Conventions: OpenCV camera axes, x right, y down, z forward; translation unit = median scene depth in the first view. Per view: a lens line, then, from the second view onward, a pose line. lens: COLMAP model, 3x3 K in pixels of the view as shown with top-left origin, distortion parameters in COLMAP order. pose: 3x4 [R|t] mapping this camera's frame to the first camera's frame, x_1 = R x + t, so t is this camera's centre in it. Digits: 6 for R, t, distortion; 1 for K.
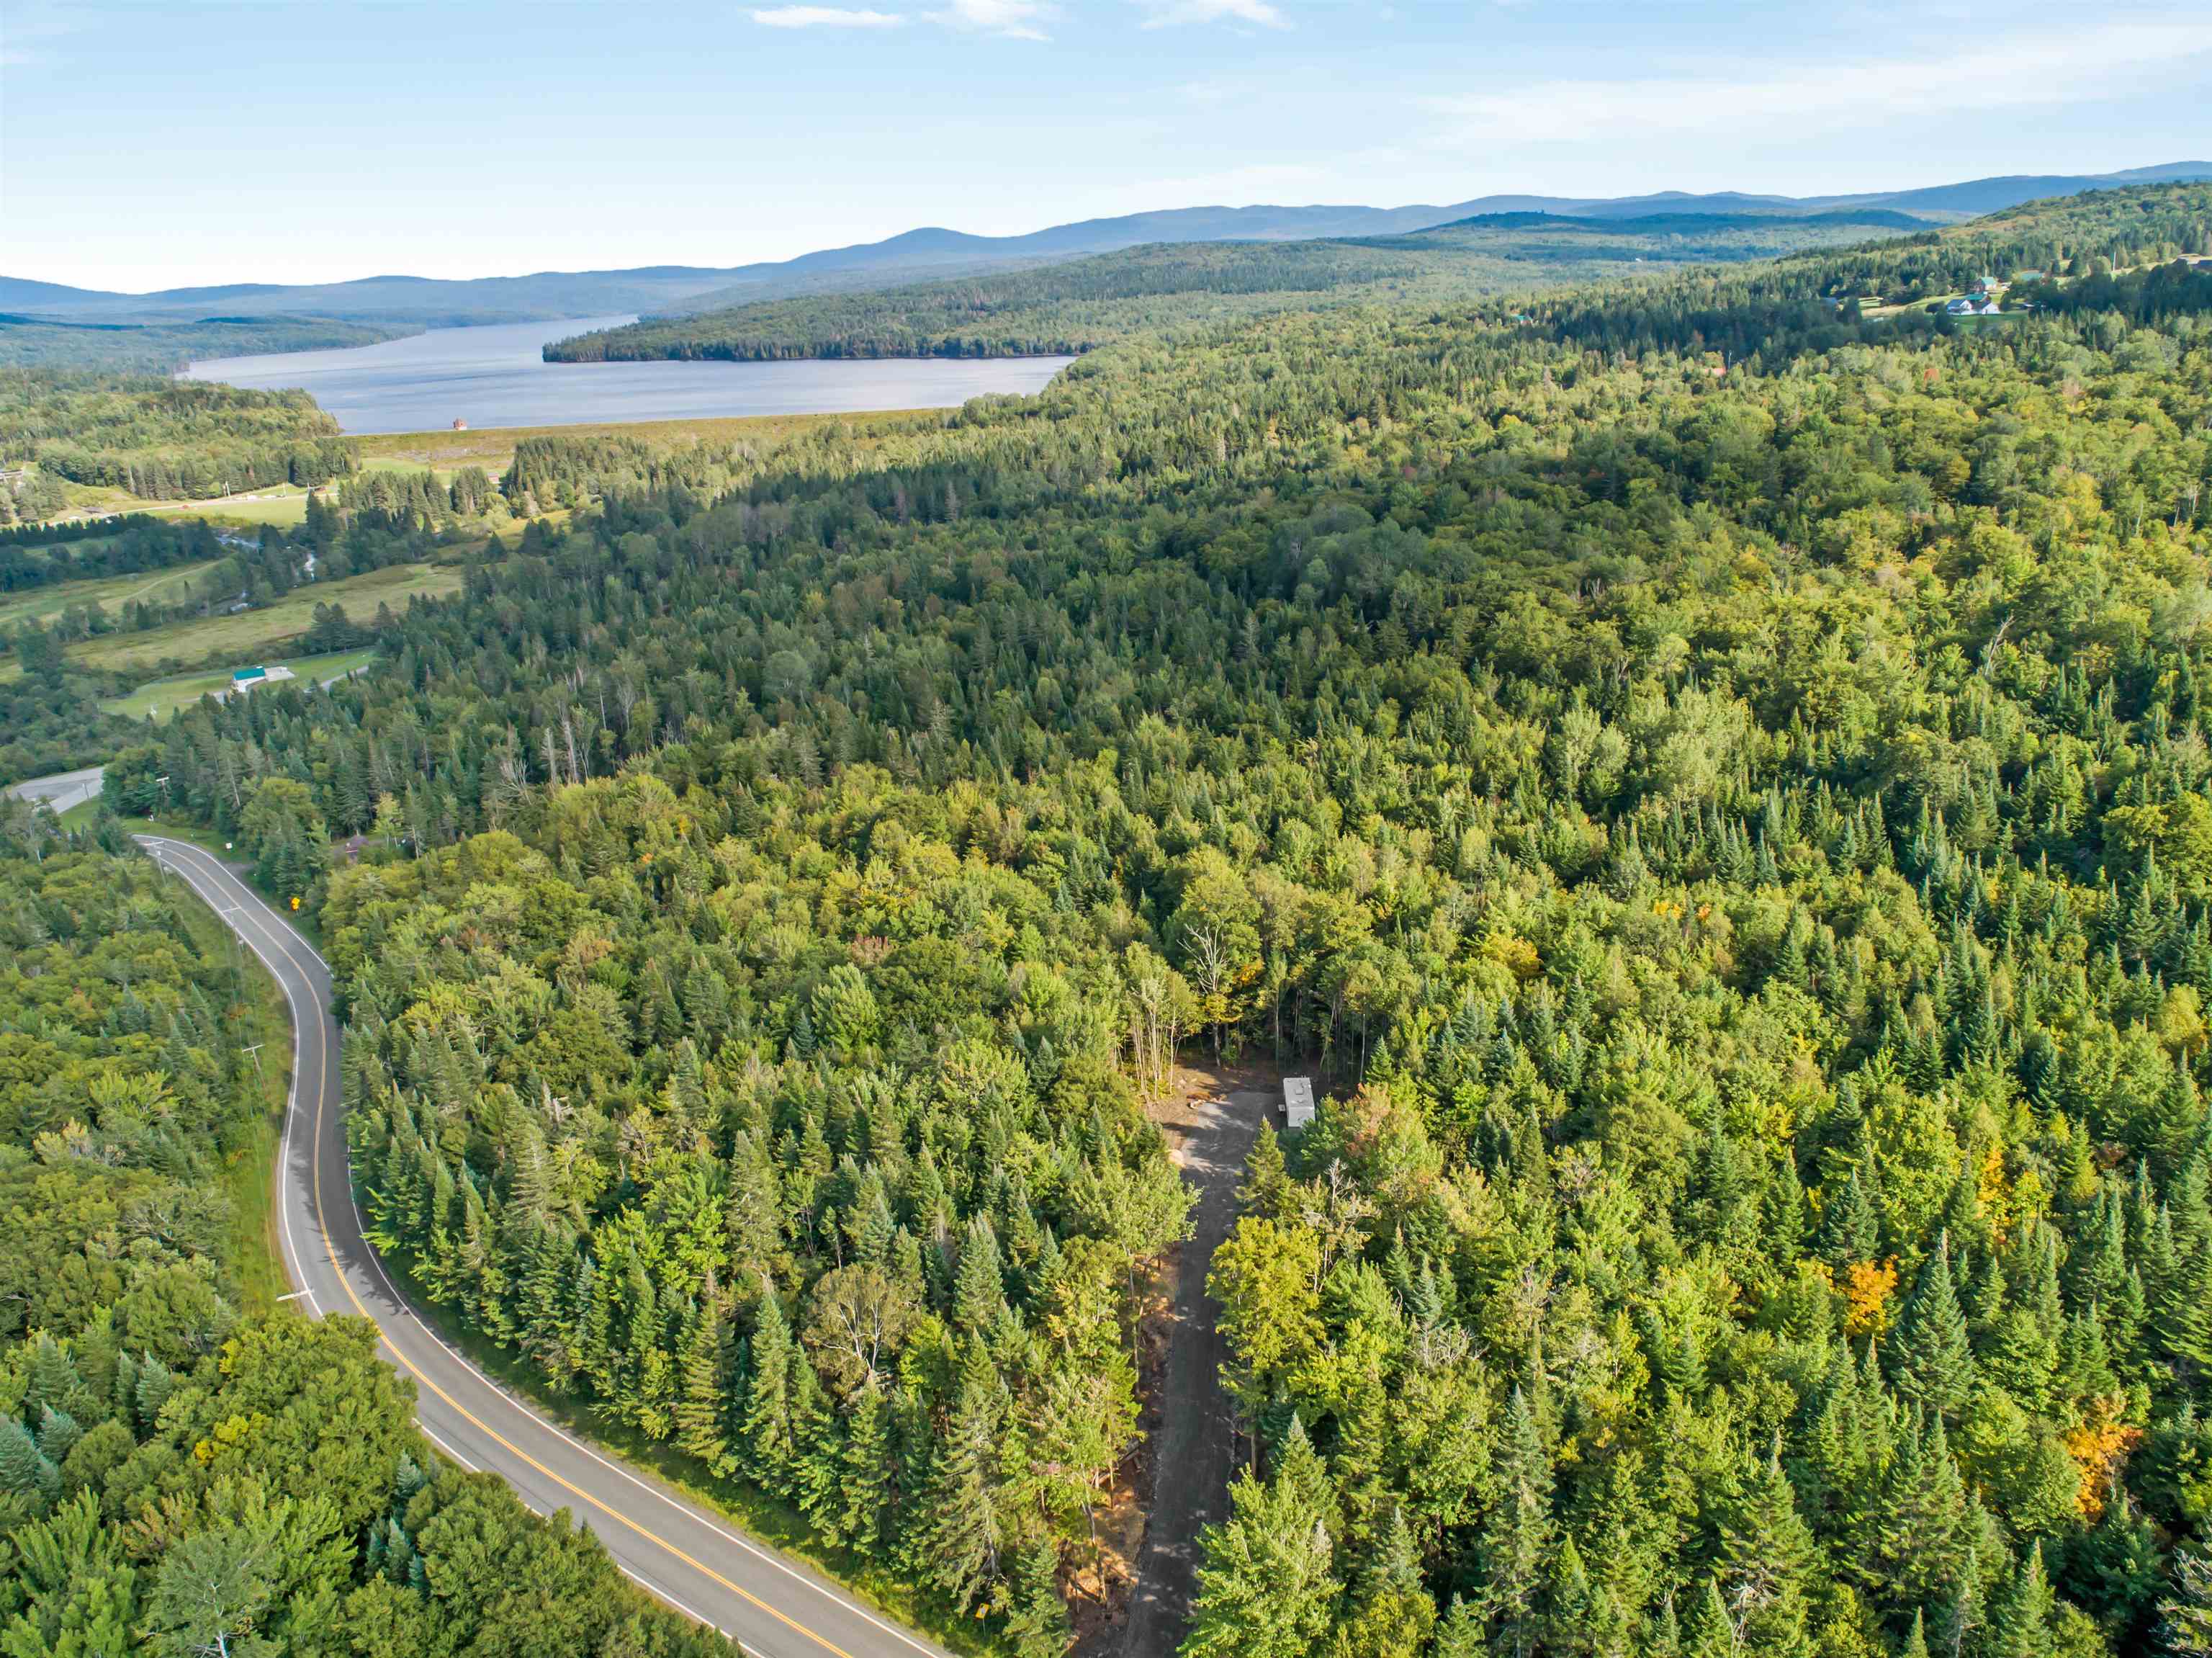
lens RADIAL K [[1663.7, 0, 1107.6], [0, 1663.7, 814.1], [0, 0, 1]] dist [-0.029113, 0.010389]
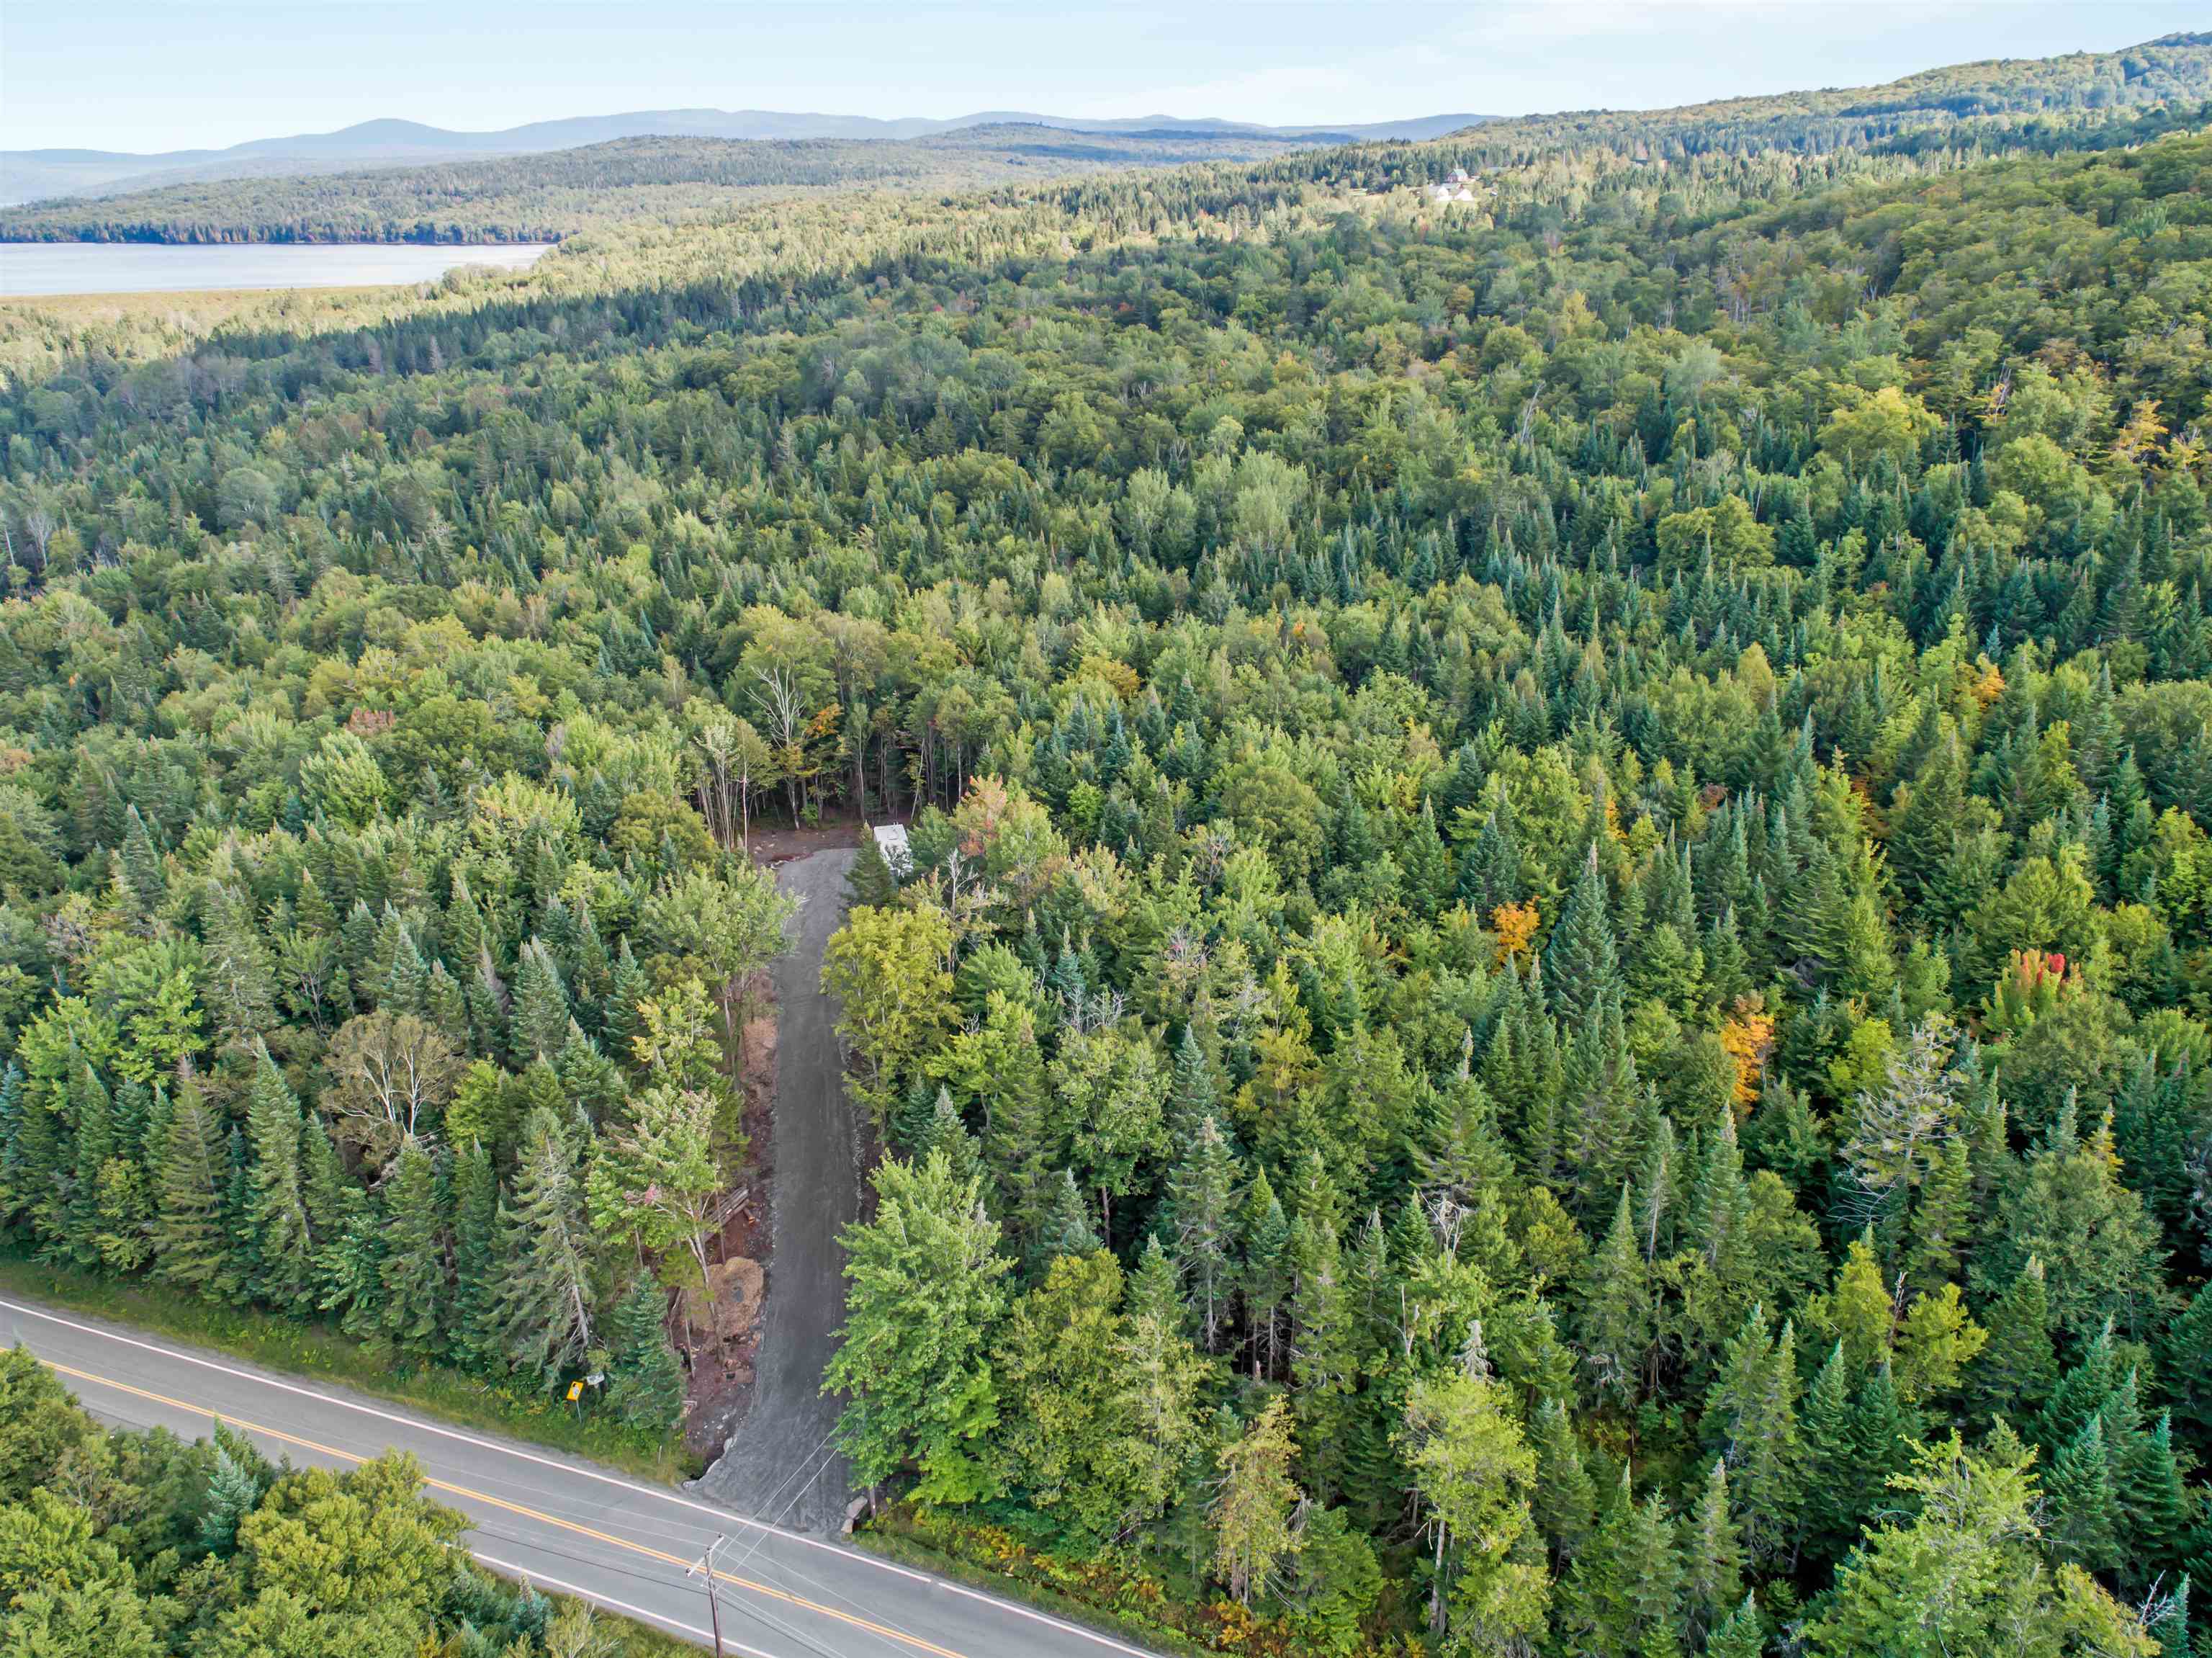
lens RADIAL K [[1663.7, 0, 1107.6], [0, 1663.7, 814.1], [0, 0, 1]] dist [-0.029113, 0.010389]
pose [[0.959767, -0.064061, 0.273392, -0.021726], [0.051285, 0.997243, 0.053632, 0.129091], [-0.276074, -0.037454, 0.960406, 0.113863]]
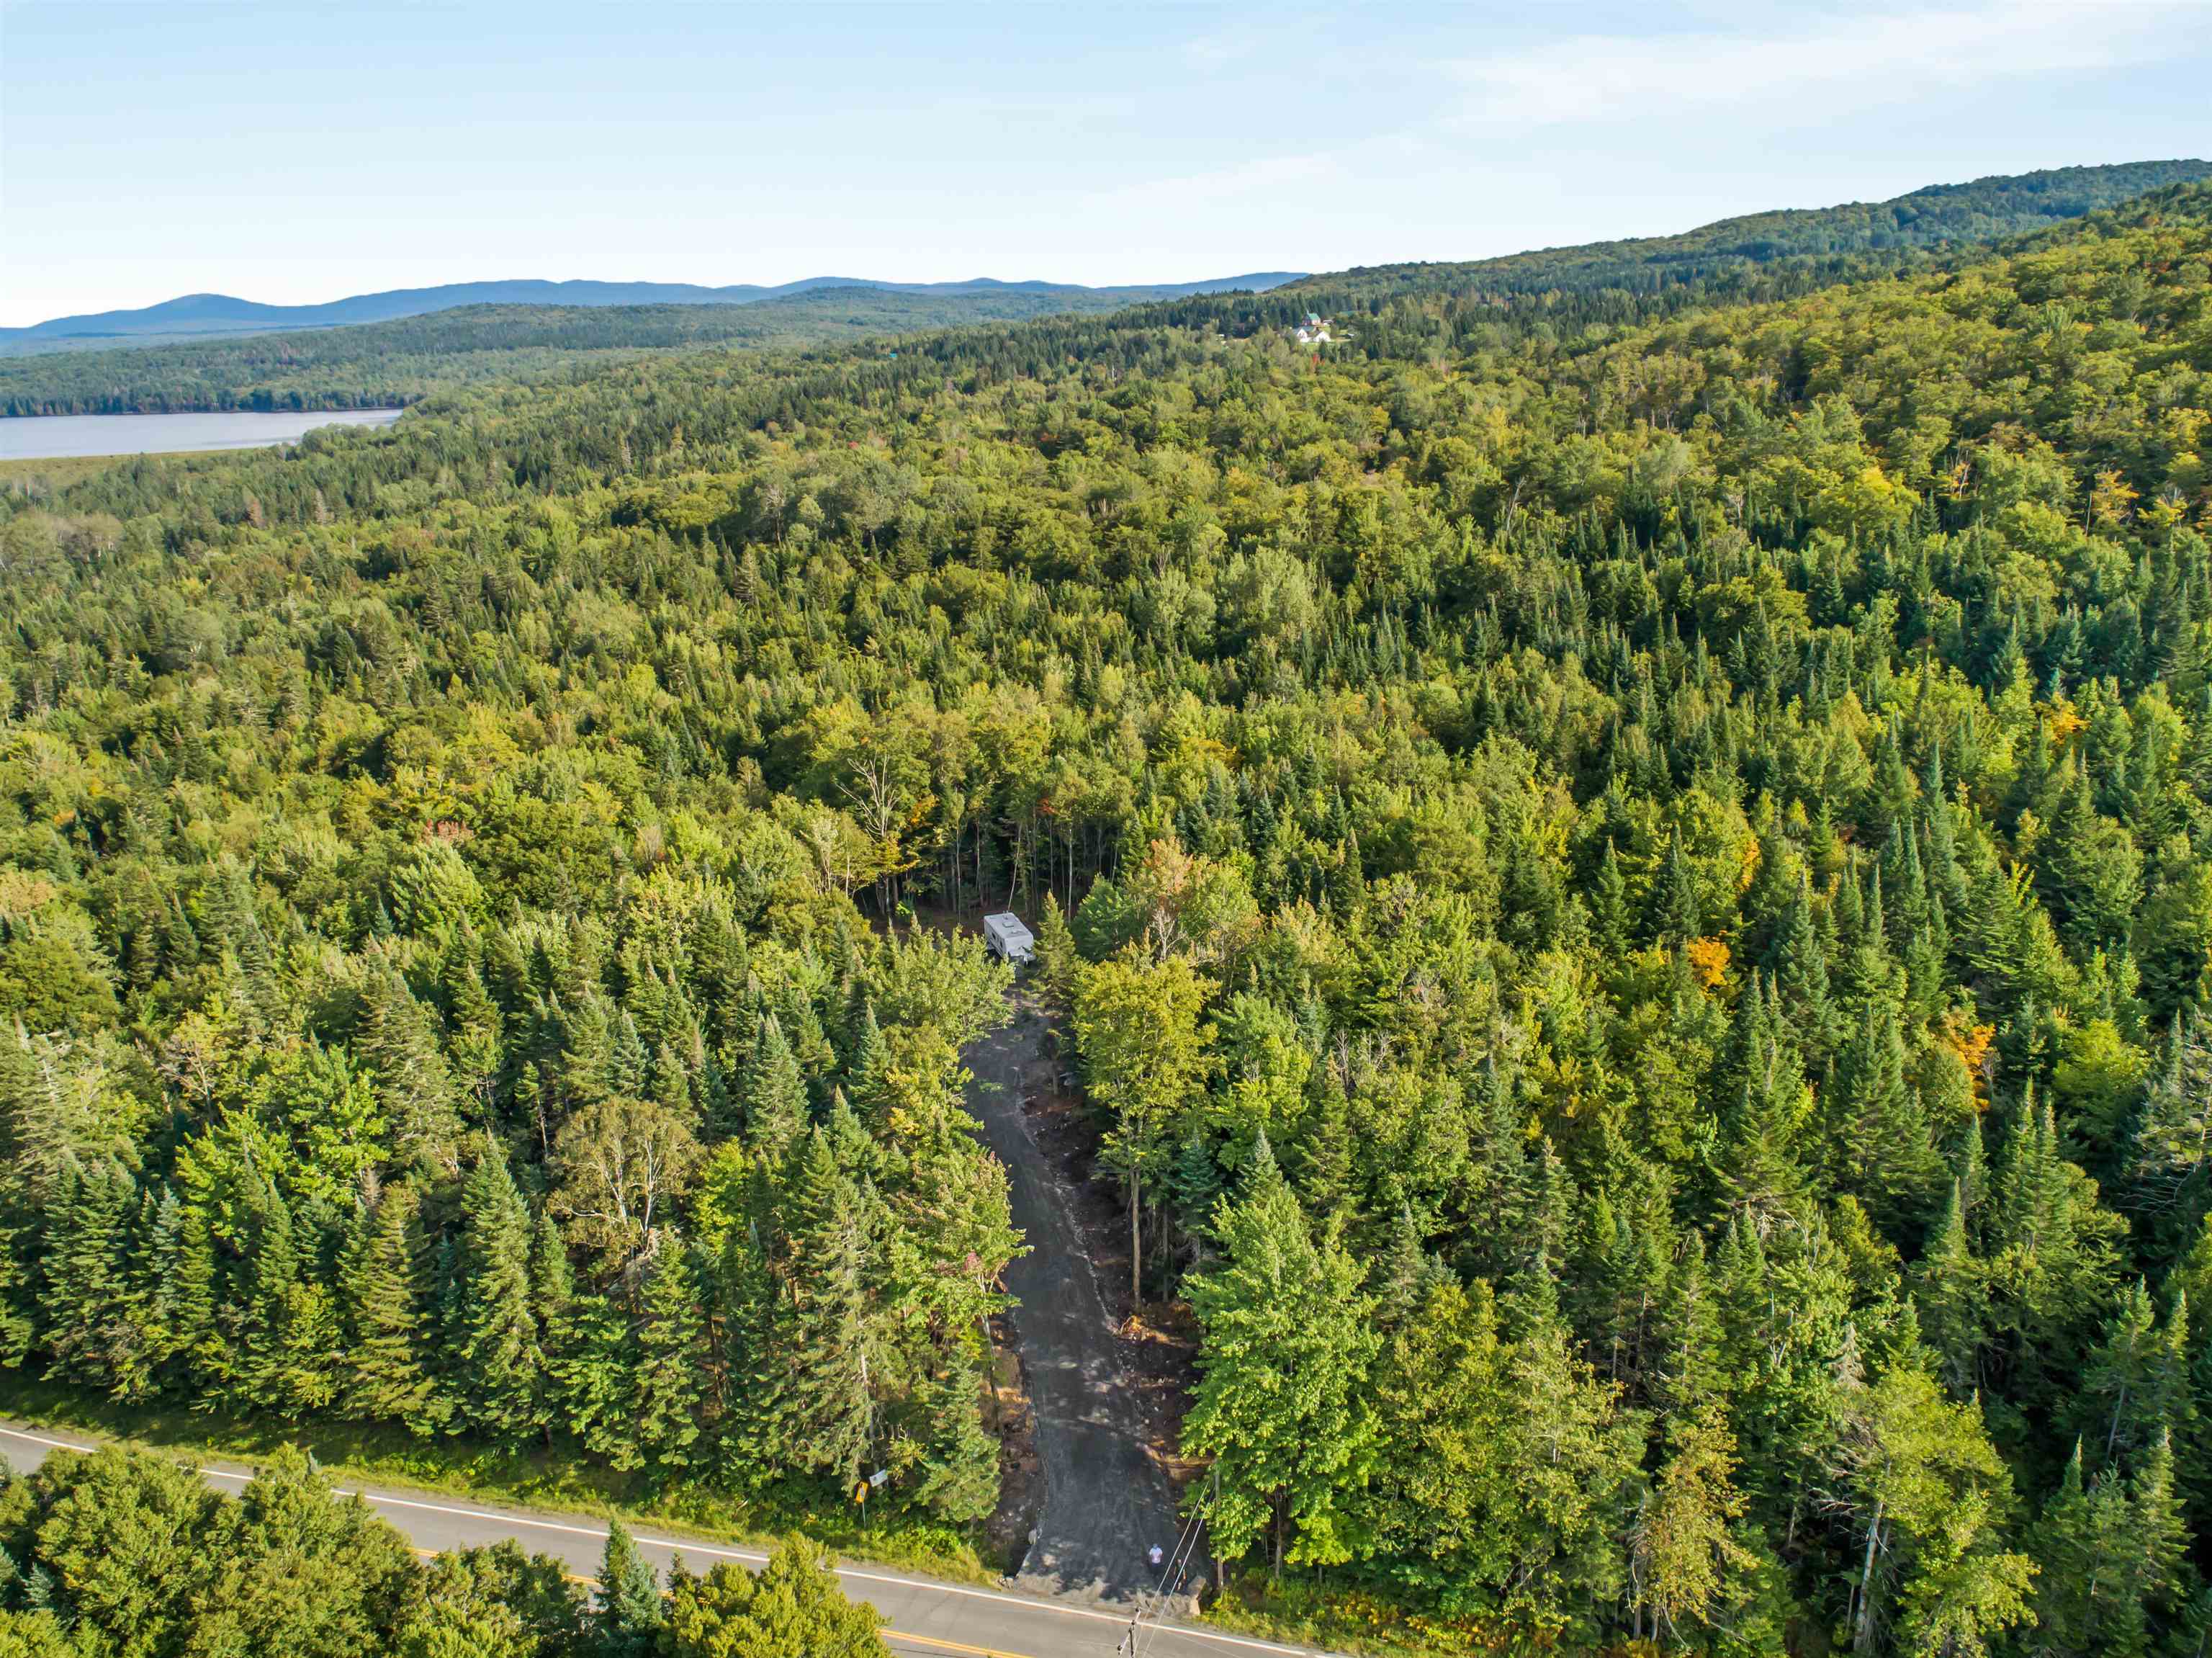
lens RADIAL K [[1661.2, 0, 1105.8], [0, 1661.2, 820.3], [0, 0, 1]] dist [-0.026864, 0.010816]
pose [[0.927849, -0.082702, 0.363670, -0.176042], [0.097705, 0.994949, -0.023018, 0.158076], [-0.359929, 0.056890, 0.931244, 0.179446]]
